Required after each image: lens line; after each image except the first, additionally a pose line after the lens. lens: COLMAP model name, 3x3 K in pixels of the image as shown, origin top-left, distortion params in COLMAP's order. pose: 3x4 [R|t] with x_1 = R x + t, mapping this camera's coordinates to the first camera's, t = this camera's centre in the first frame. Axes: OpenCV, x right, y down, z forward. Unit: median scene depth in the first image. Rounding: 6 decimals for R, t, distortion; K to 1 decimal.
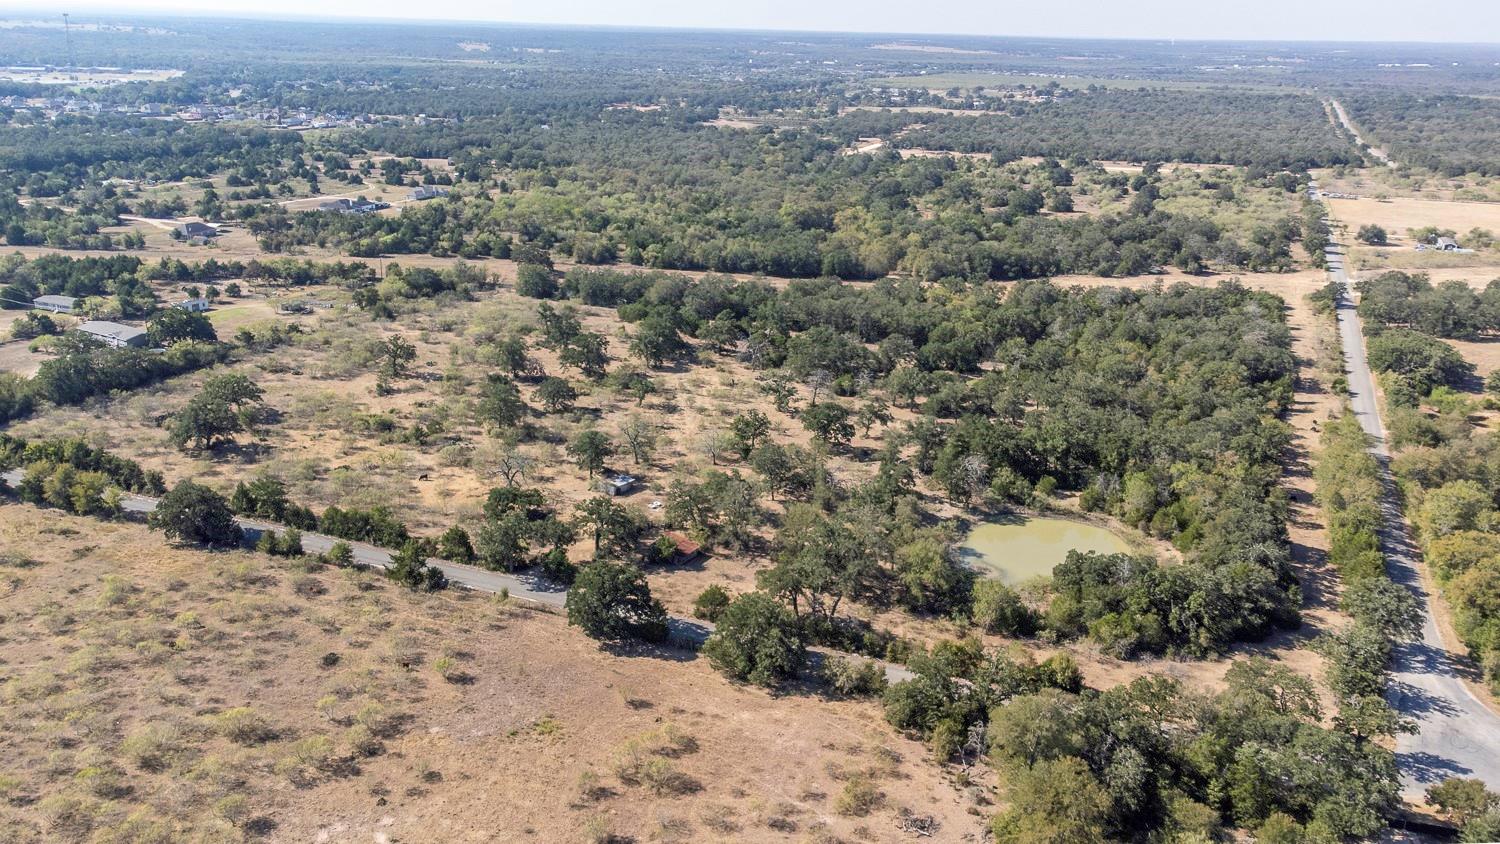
lens RADIAL K [[1179.1, 0, 750.0], [0, 1179.1, 422.0], [0, 0, 1]] dist [0.011494, 0.073798]
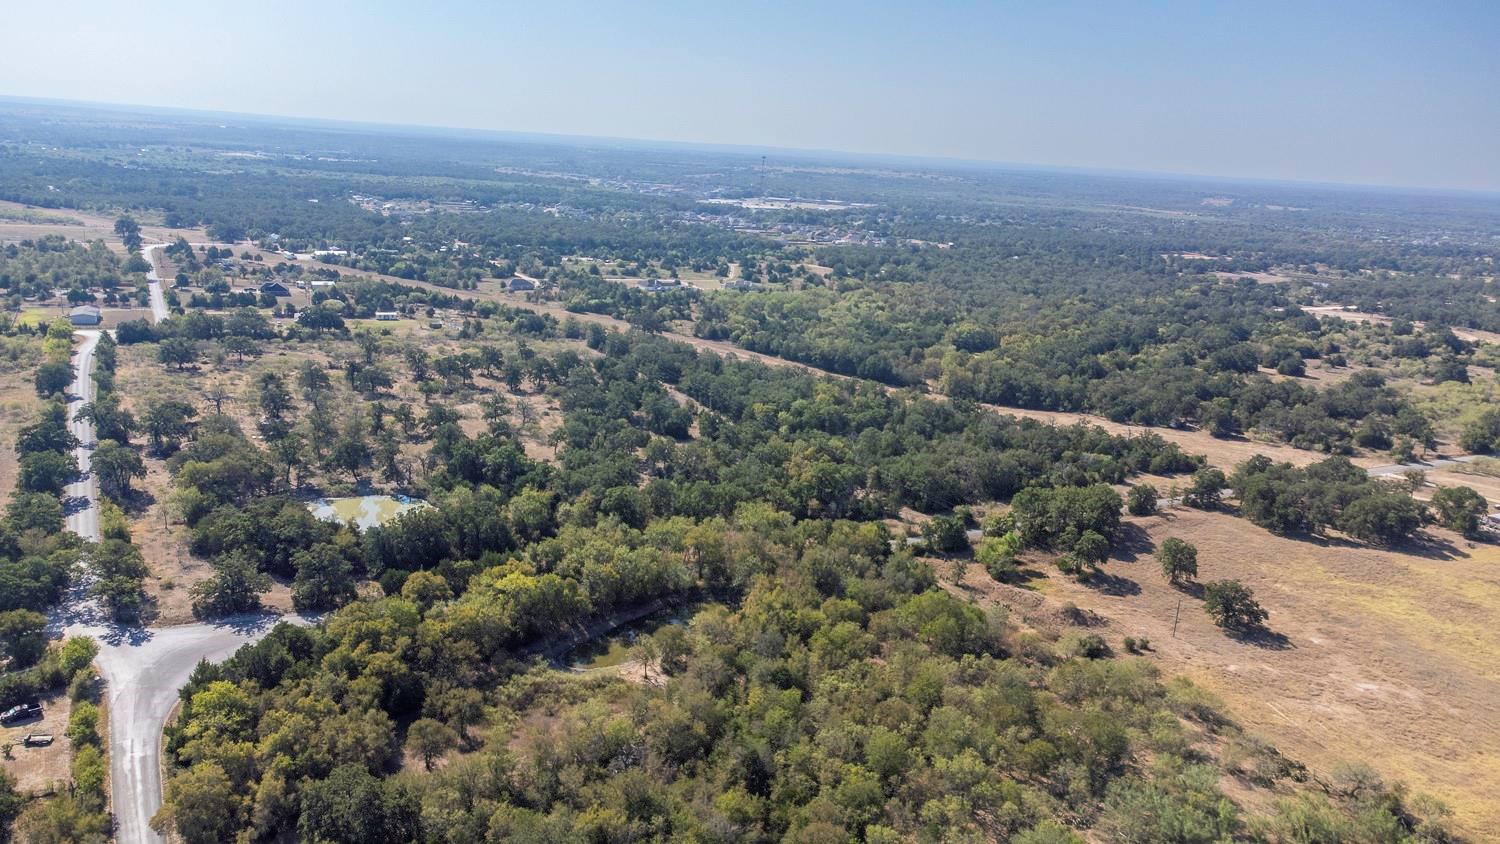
lens RADIAL K [[1123.2, 0, 750.0], [0, 1123.2, 422.0], [0, 0, 1]] dist [0.016090, 0.060313]
pose [[0.781744, 0.171350, -0.599597, 0.664482], [-0.237949, 0.970723, -0.032825, -0.025387], [0.576418, 0.168334, 0.799629, 0.122482]]
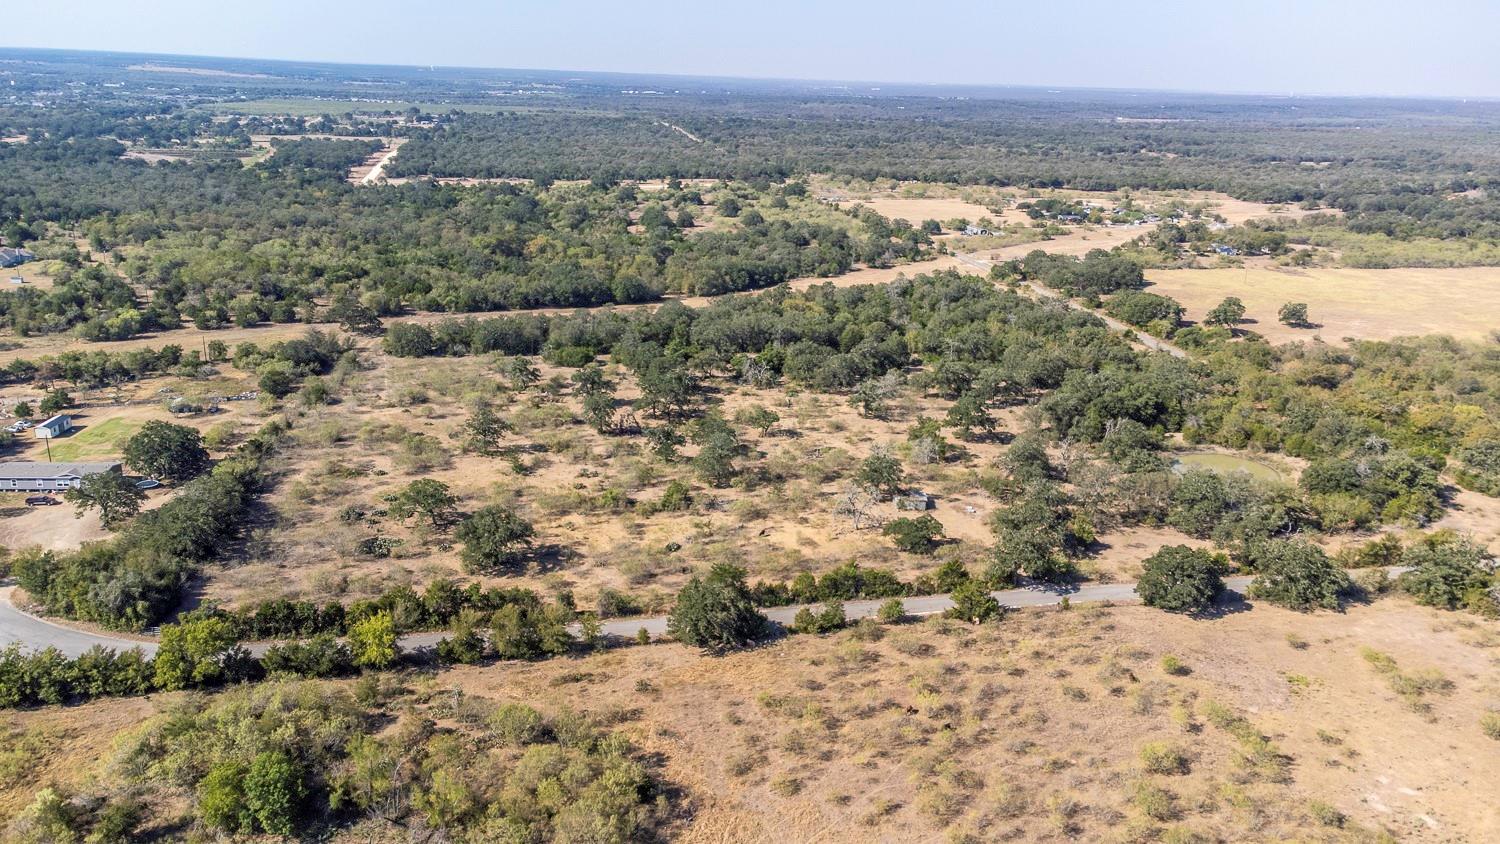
lens RADIAL K [[1123.2, 0, 750.0], [0, 1123.2, 422.0], [0, 0, 1]] dist [0.016090, 0.060313]
pose [[0.817405, -0.169130, 0.550677, -0.431671], [0.172402, 0.983938, 0.046291, -0.049509], [-0.549661, 0.057099, 0.833434, 0.133829]]
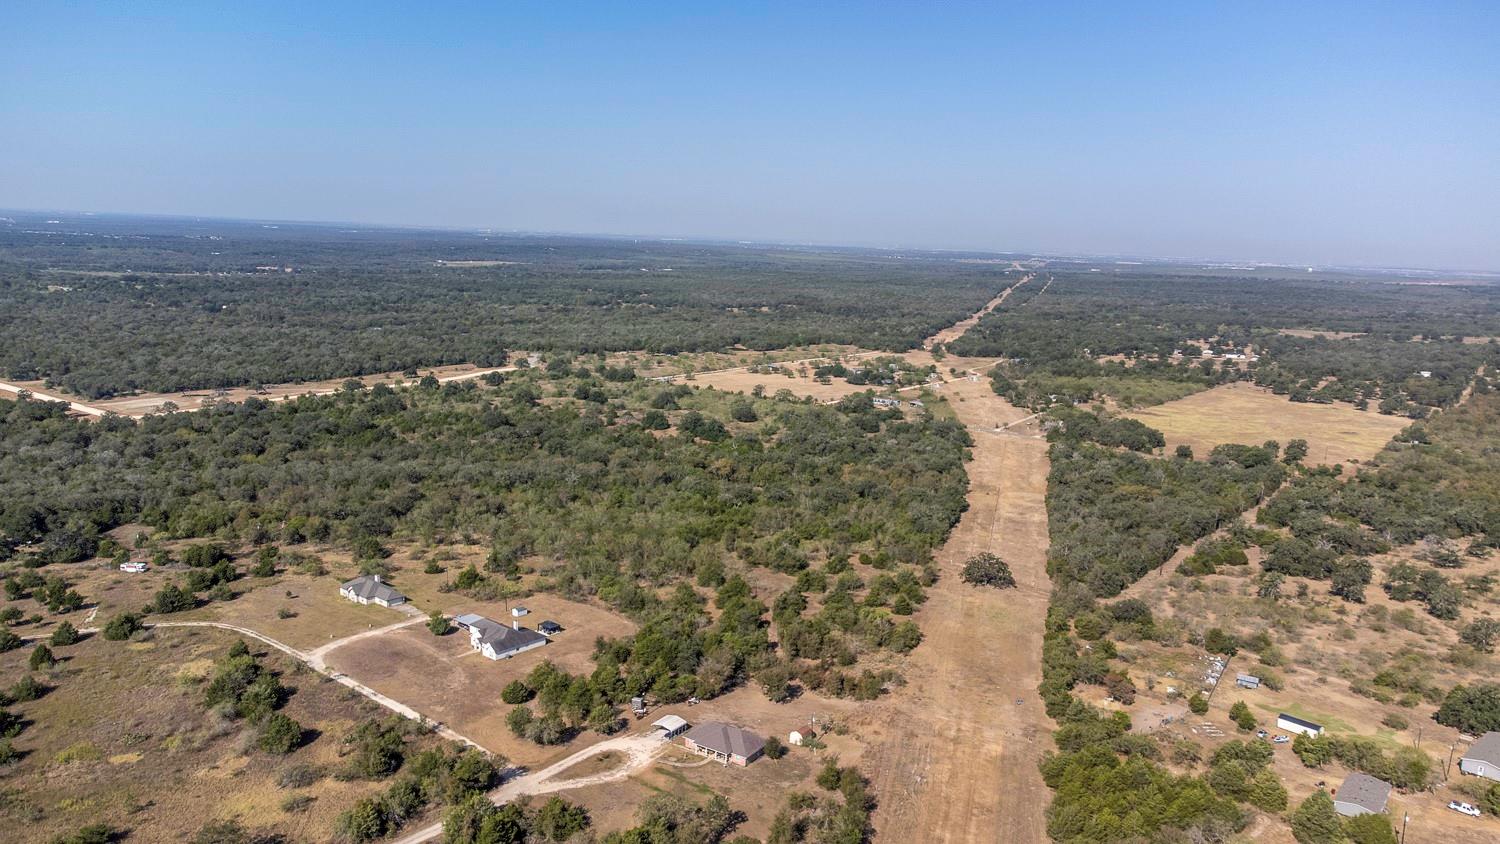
lens RADIAL K [[1123.2, 0, 750.0], [0, 1123.2, 422.0], [0, 0, 1]] dist [0.016090, 0.060313]
pose [[0.257896, -0.174788, 0.950231, -1.041326], [0.278897, 0.955101, 0.099990, -0.389562], [-0.925044, 0.239229, 0.295065, 0.912206]]
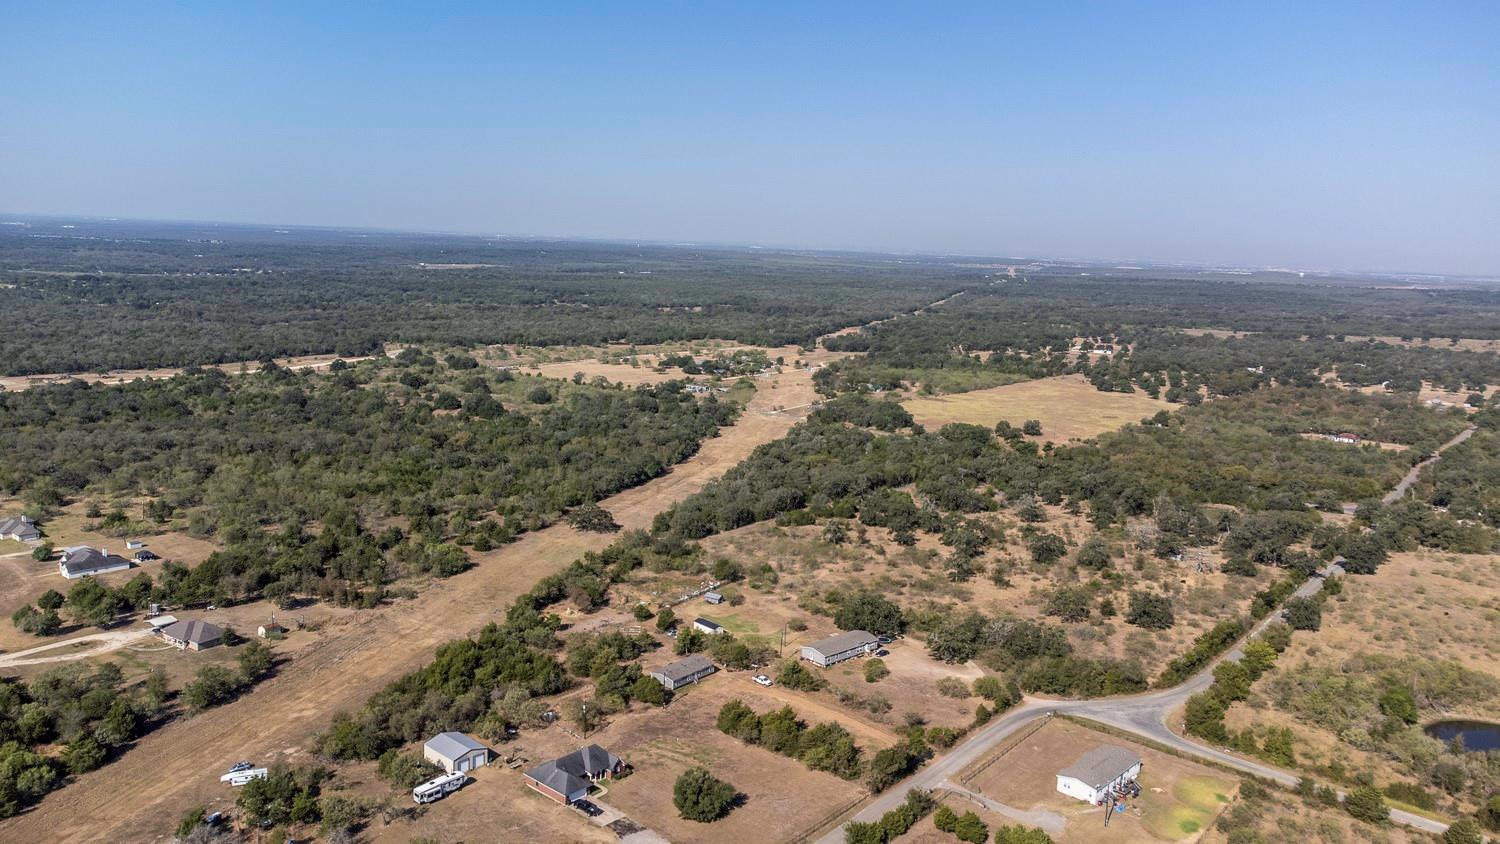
lens RADIAL K [[1120.5, 0, 750.0], [0, 1120.5, 422.0], [0, 0, 1]] dist [0.028213, 0.037762]
pose [[0.277187, -0.169589, 0.945731, -1.074436], [0.277462, 0.956493, 0.090197, -0.273807], [-0.919882, 0.237404, 0.312182, 0.566096]]
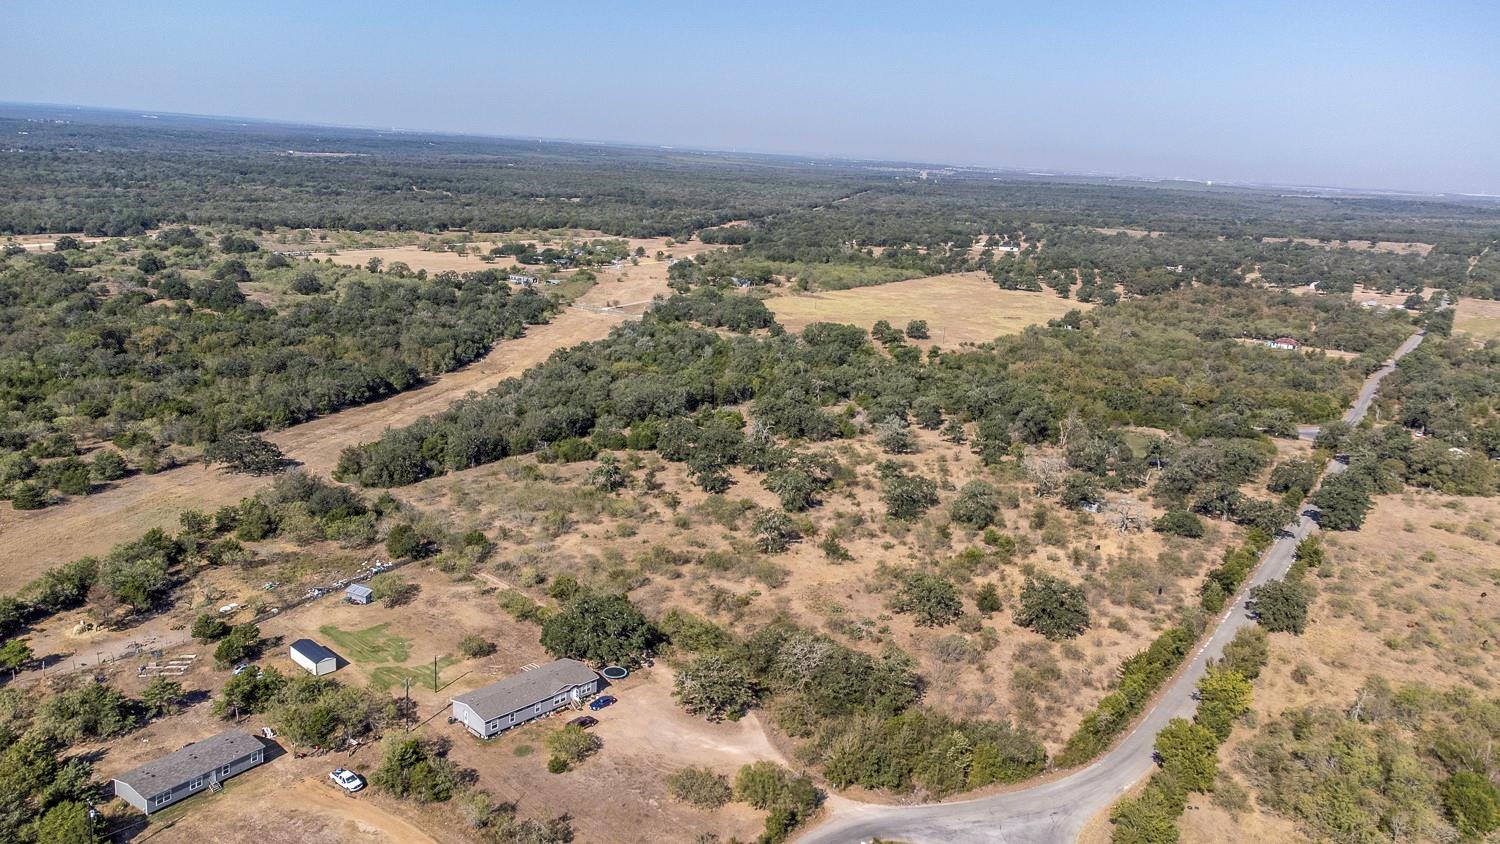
lens RADIAL K [[1120.5, 0, 750.0], [0, 1120.5, 422.0], [0, 0, 1]] dist [0.028213, 0.037762]
pose [[0.205940, -0.246851, 0.946918, -0.754966], [0.262882, 0.946045, 0.189451, -0.207140], [-0.942593, 0.209912, 0.259722, 0.565743]]
